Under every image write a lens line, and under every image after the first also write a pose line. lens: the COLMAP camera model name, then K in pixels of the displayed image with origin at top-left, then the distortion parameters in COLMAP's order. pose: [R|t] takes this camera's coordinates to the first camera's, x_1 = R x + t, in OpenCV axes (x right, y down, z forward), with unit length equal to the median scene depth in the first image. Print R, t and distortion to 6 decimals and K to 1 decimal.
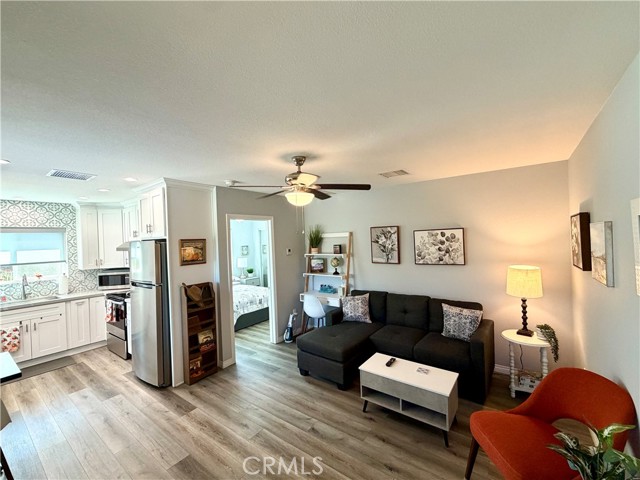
lens RADIAL K [[269.0, 0, 321.8], [0, 269.0, 241.3], [0, 0, 1]] dist [-0.000940, -0.000310]
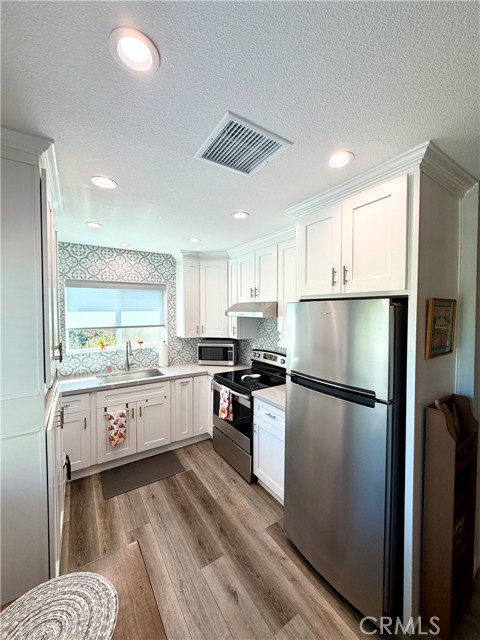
lens RADIAL K [[255.1, 0, 242.3], [0, 255.1, 317.4], [0, 0, 1]] dist [0.000682, -0.000043]
pose [[0.936050, 0.043894, -0.349119, -0.507981], [-0.033885, 0.998822, 0.034728, 0.015337], [0.350232, -0.020678, 0.936435, 0.391420]]
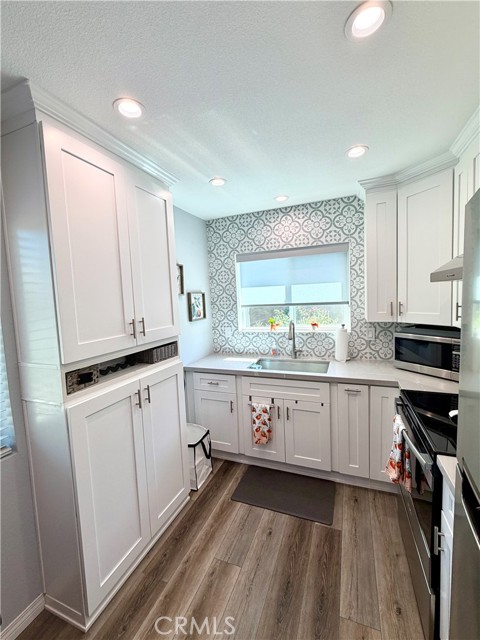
lens RADIAL K [[275.0, 0, 236.5], [0, 275.0, 317.4], [0, 0, 1]] dist [-0.000058, 0.000064]
pose [[0.246030, 0.099727, -0.964118, -0.490519], [0.029044, 0.993488, 0.110176, 0.036994], [0.968827, -0.055108, 0.241531, 0.690141]]
